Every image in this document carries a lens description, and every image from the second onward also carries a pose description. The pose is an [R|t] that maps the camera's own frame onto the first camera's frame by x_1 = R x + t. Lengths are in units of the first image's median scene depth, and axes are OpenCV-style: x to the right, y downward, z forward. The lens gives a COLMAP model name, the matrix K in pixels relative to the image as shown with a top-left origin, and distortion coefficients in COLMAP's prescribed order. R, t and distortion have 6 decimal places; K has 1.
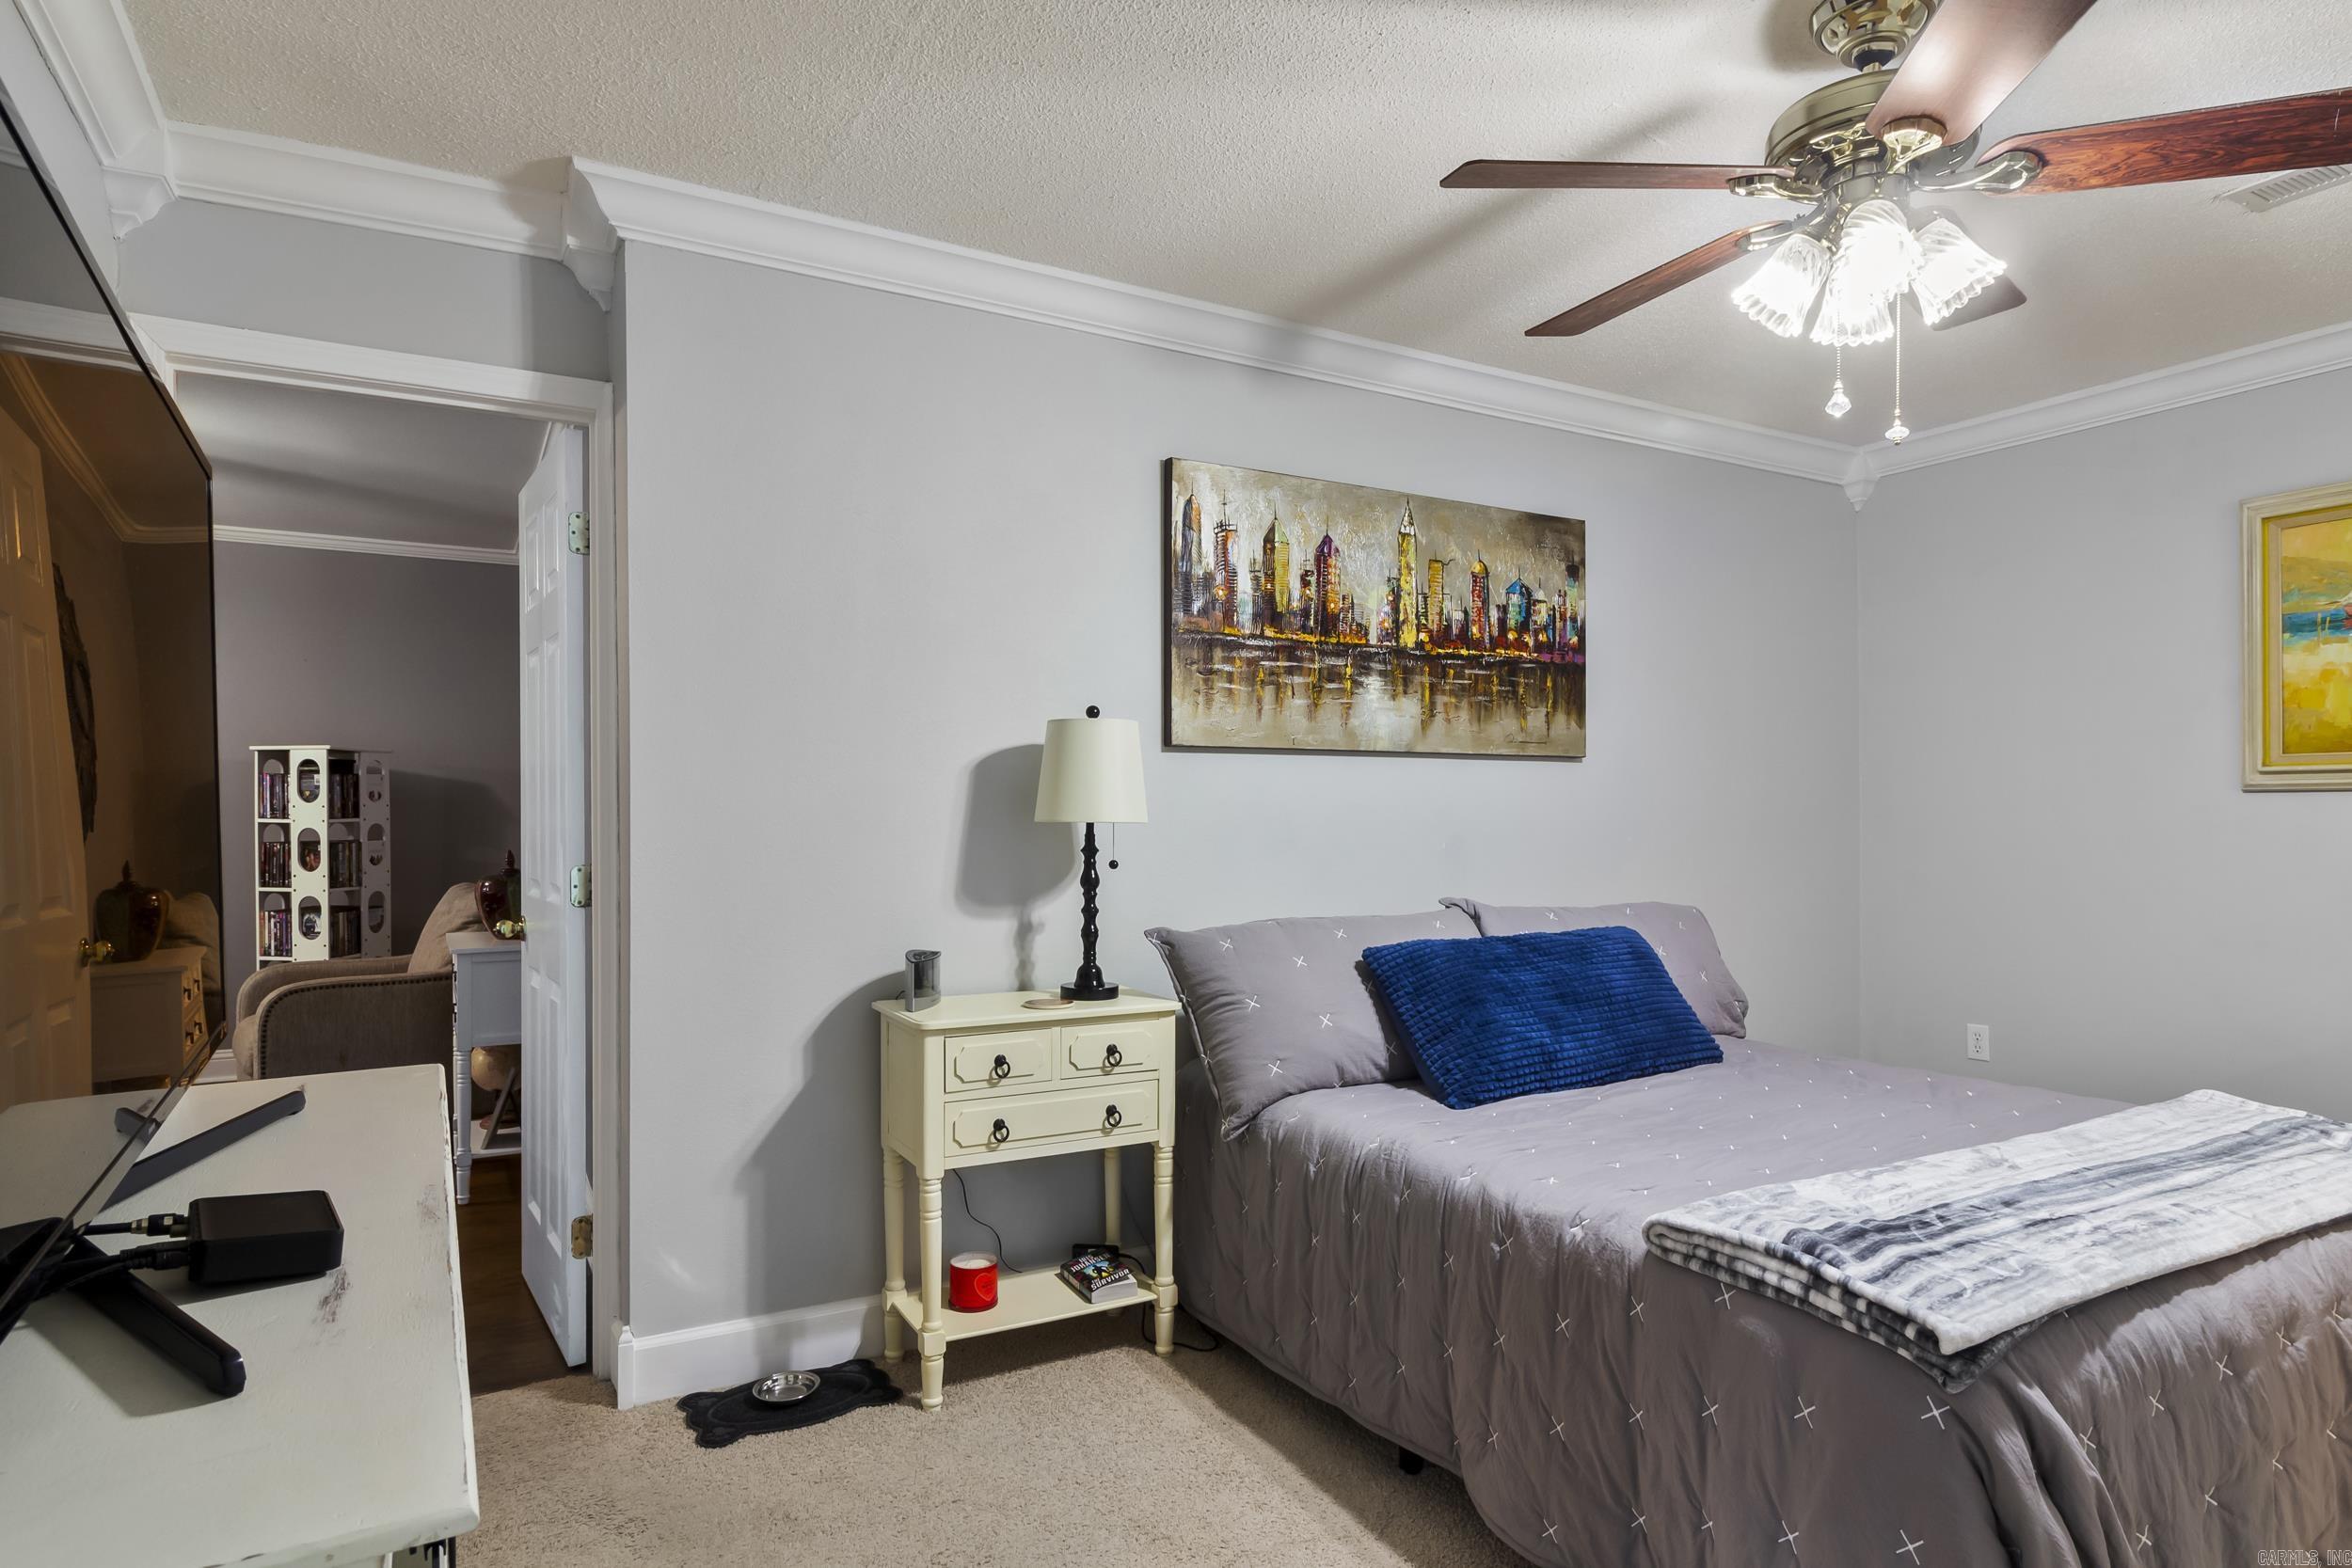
lens RADIAL K [[1290.6, 0, 1178.5], [0, 1290.6, 795.7], [0, 0, 1]] dist [0.000239, 0.000961]
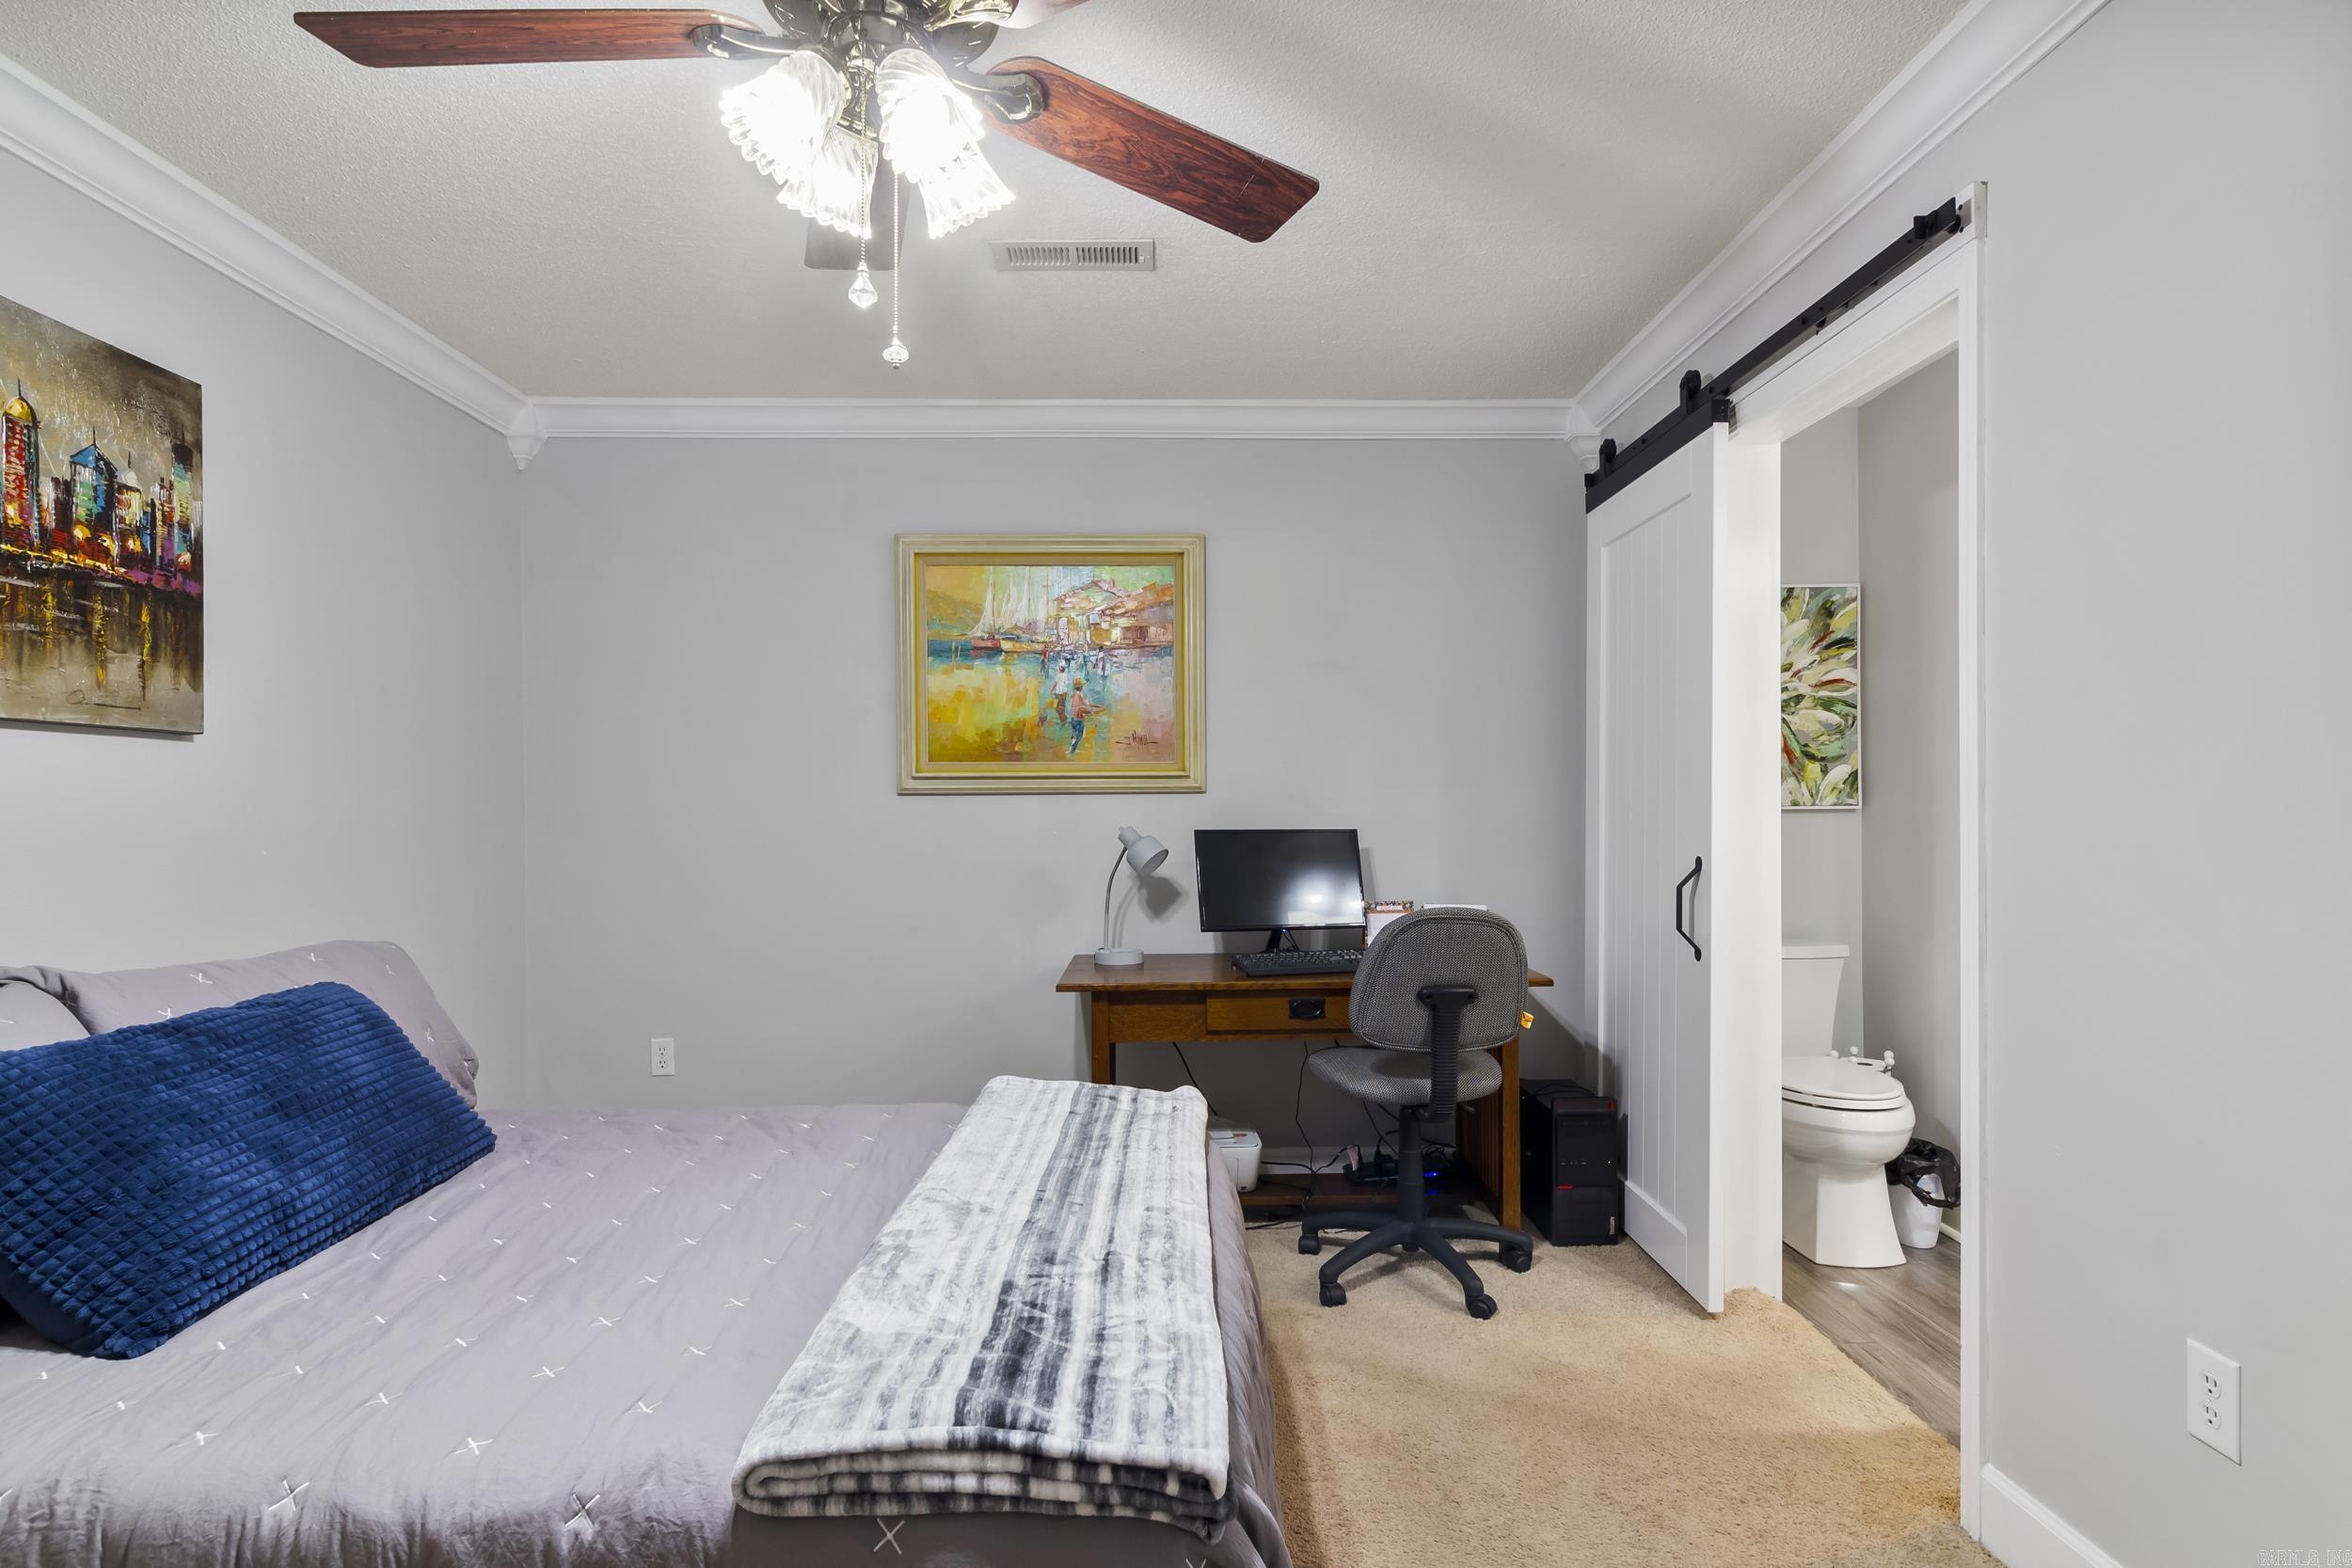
lens RADIAL K [[1290.6, 0, 1178.5], [0, 1290.6, 795.7], [0, 0, 1]] dist [0.000239, 0.000961]
pose [[0.466484, 0.009174, 0.884482, -0.063987], [-0.008324, 0.999947, -0.005982, 0.003203], [-0.884491, -0.004572, 0.466536, 0.342309]]
